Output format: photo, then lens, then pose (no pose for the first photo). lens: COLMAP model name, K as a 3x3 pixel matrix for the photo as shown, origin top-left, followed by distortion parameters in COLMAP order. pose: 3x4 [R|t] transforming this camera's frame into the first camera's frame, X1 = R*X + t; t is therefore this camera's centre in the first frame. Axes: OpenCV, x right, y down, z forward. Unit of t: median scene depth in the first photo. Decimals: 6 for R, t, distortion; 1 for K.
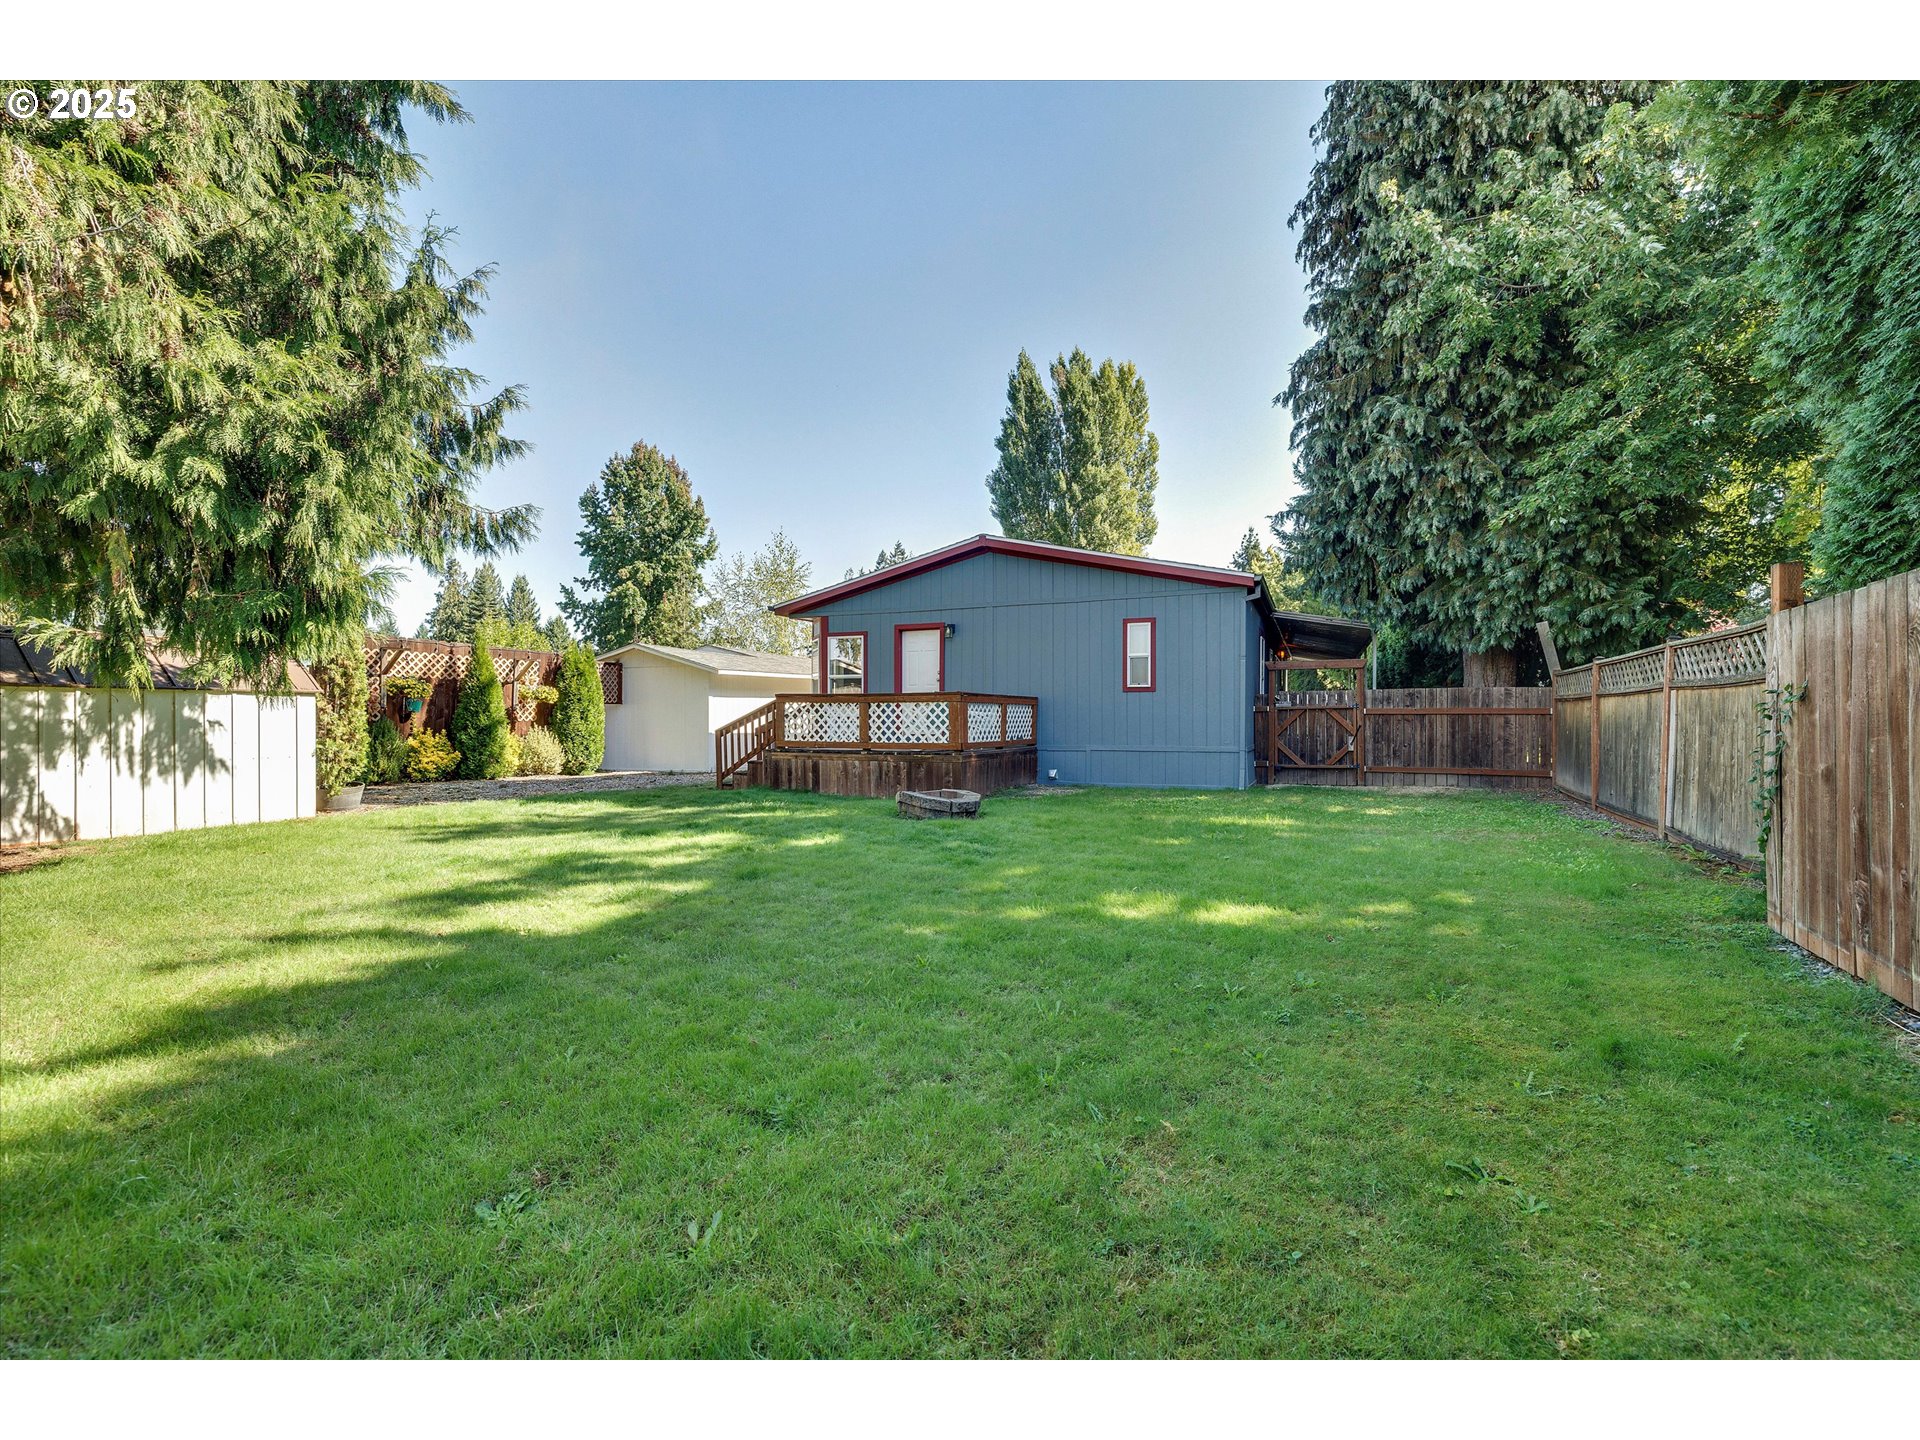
lens RADIAL K [[819.4, 0, 956.0], [0, 819.4, 708.4], [0, 0, 1]] dist [-0.000968, 0.000026]
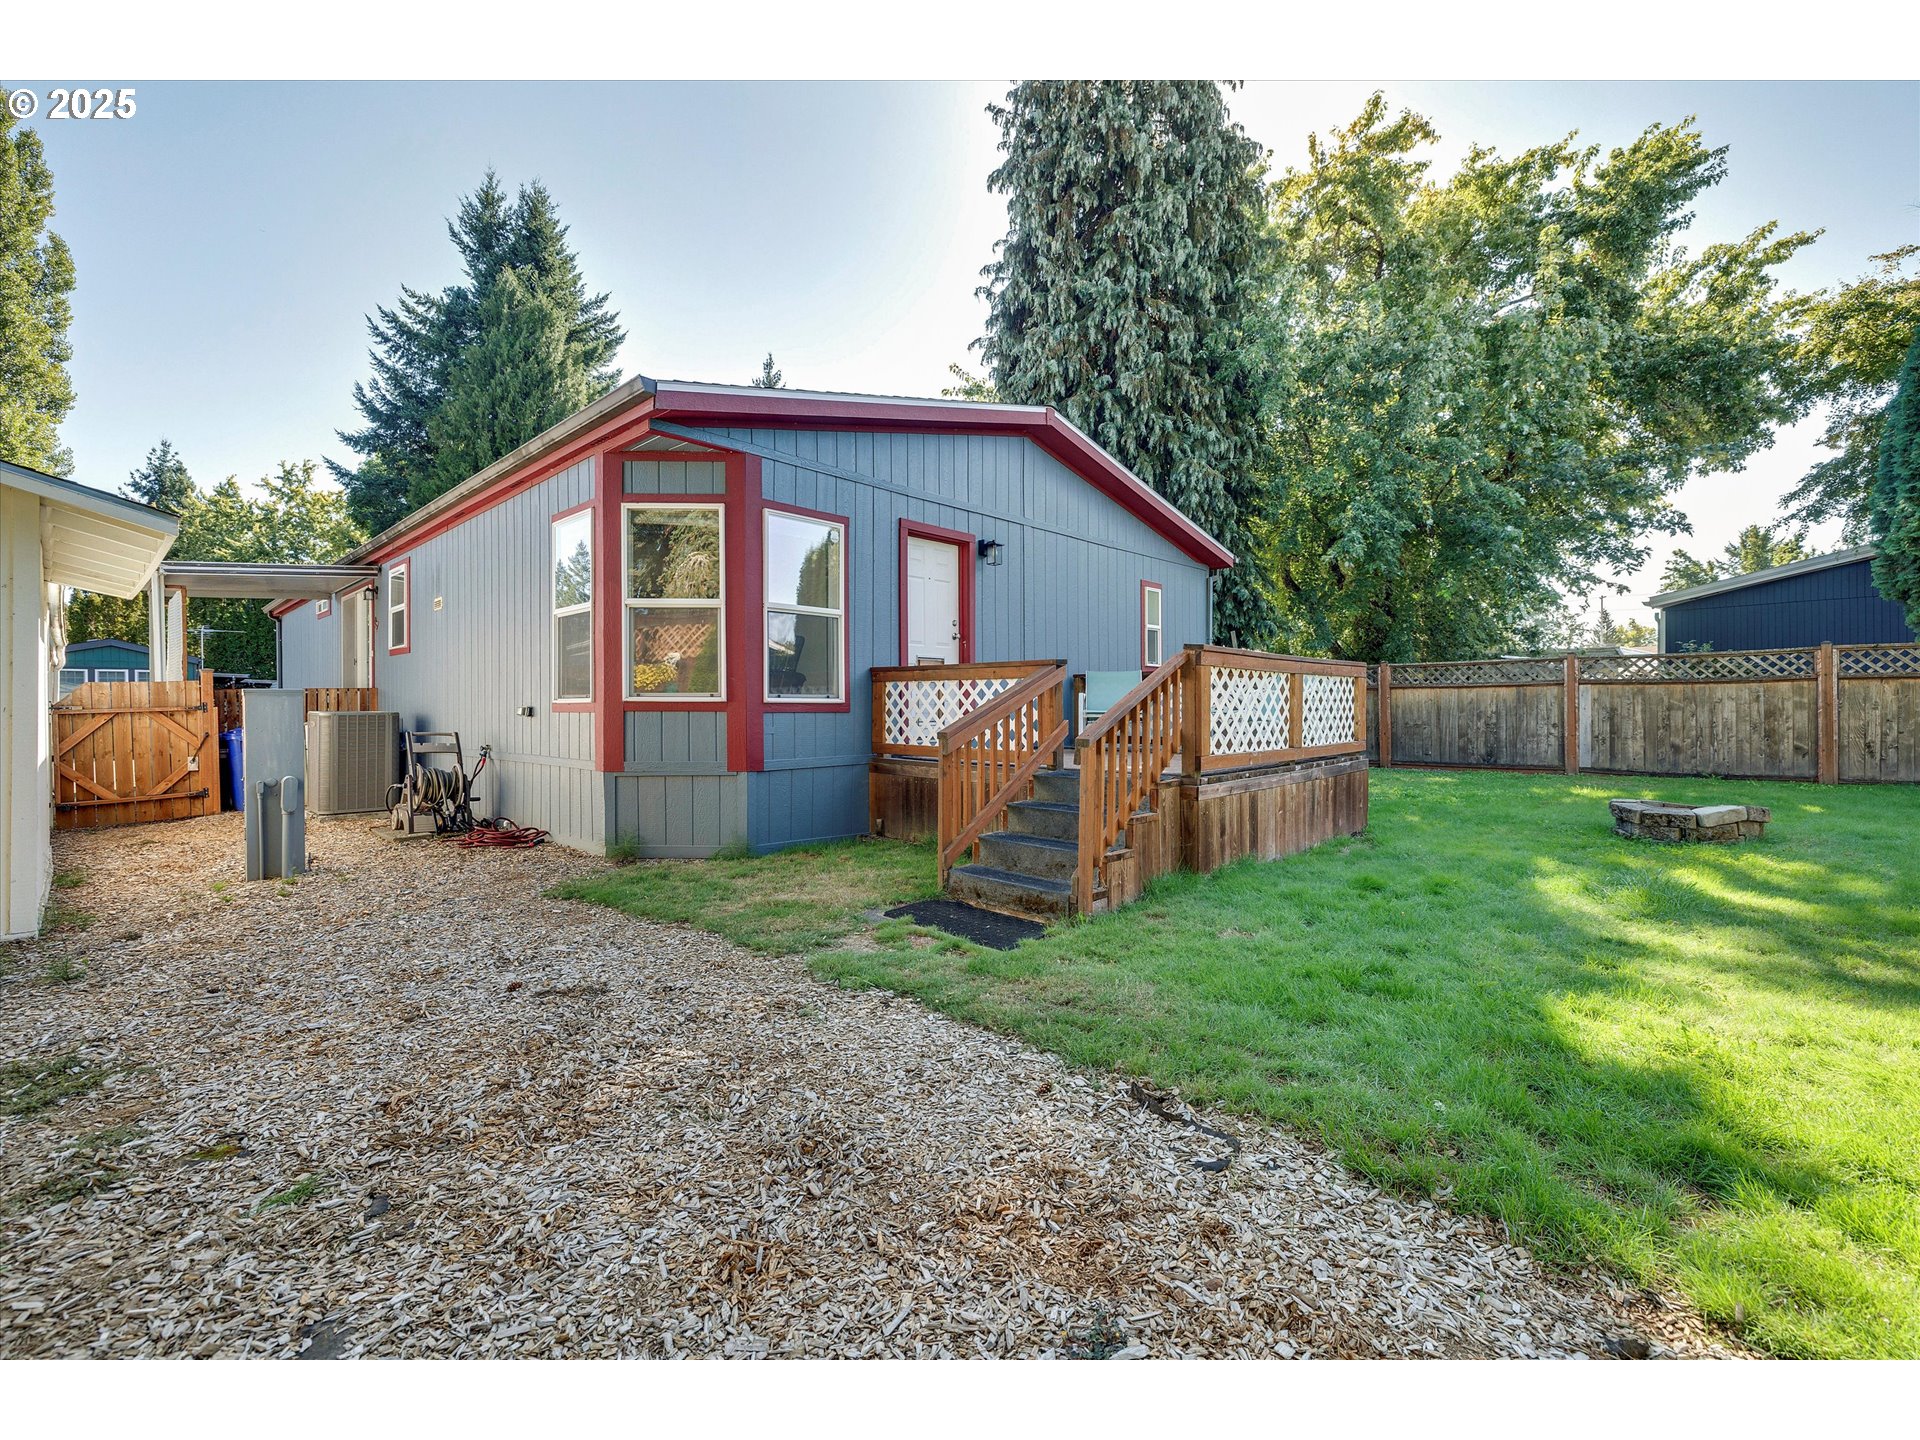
lens RADIAL K [[819.4, 0, 956.0], [0, 819.4, 708.4], [0, 0, 1]] dist [-0.000968, 0.000026]
pose [[0.314505, -0.008953, 0.949214, -0.558999], [0.000562, 0.999957, 0.009245, 0.006078], [-0.949256, -0.002374, 0.314496, 0.863811]]
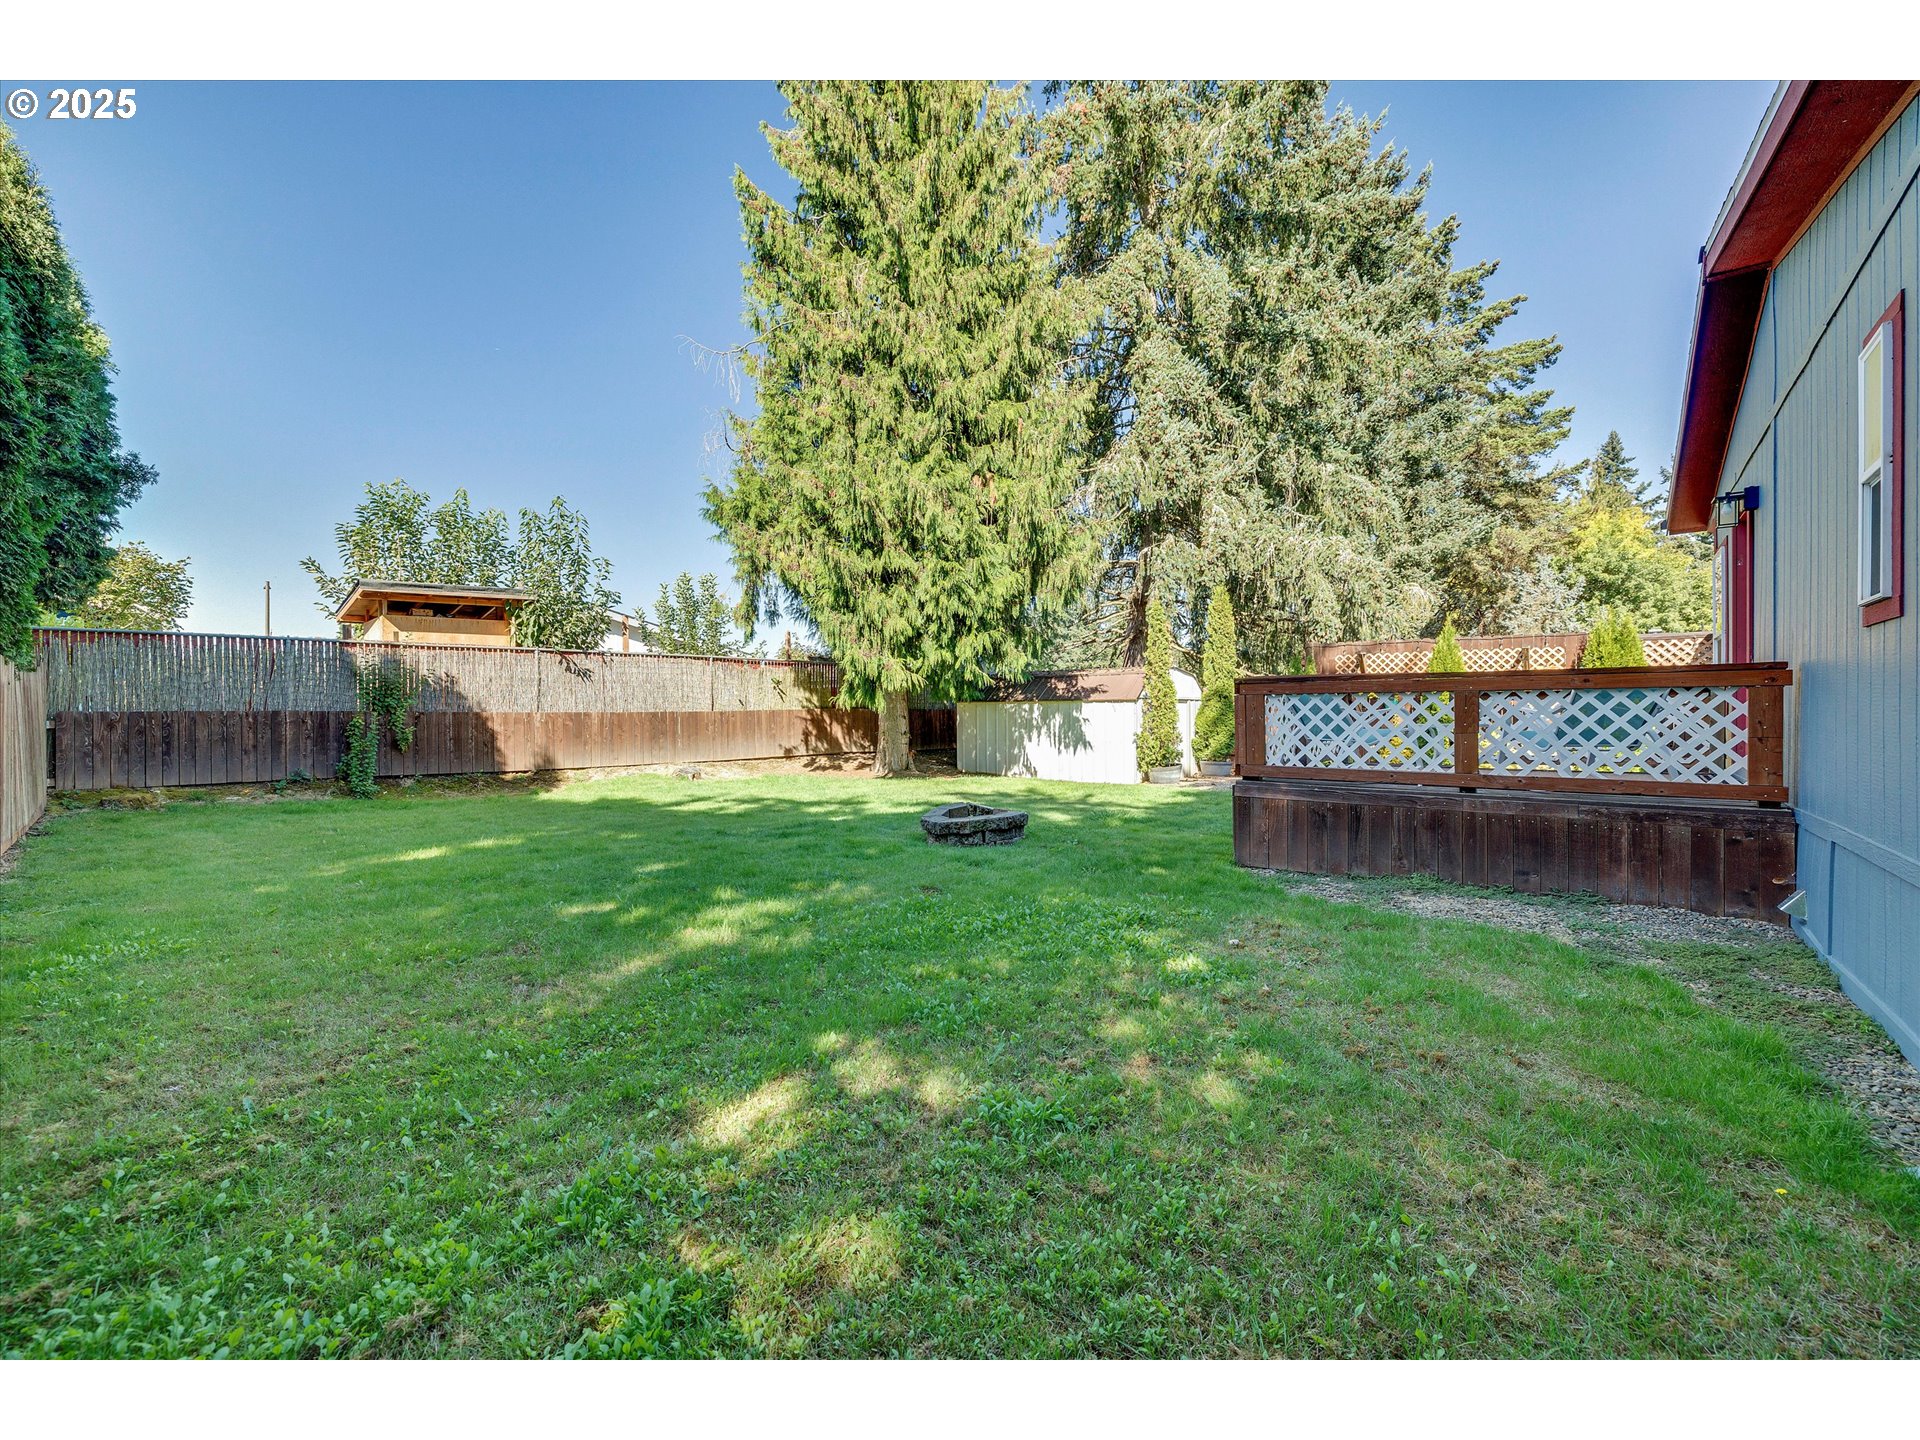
lens RADIAL K [[781.5, 0, 960.1], [0, 781.5, 714.2], [0, 0, 1]] dist [0.000341, 0.000226]
pose [[-0.211287, 0.008632, -0.977386, 0.491700], [0.019918, 0.999791, 0.004524, -0.003885], [0.977221, -0.018512, -0.211415, 0.739963]]
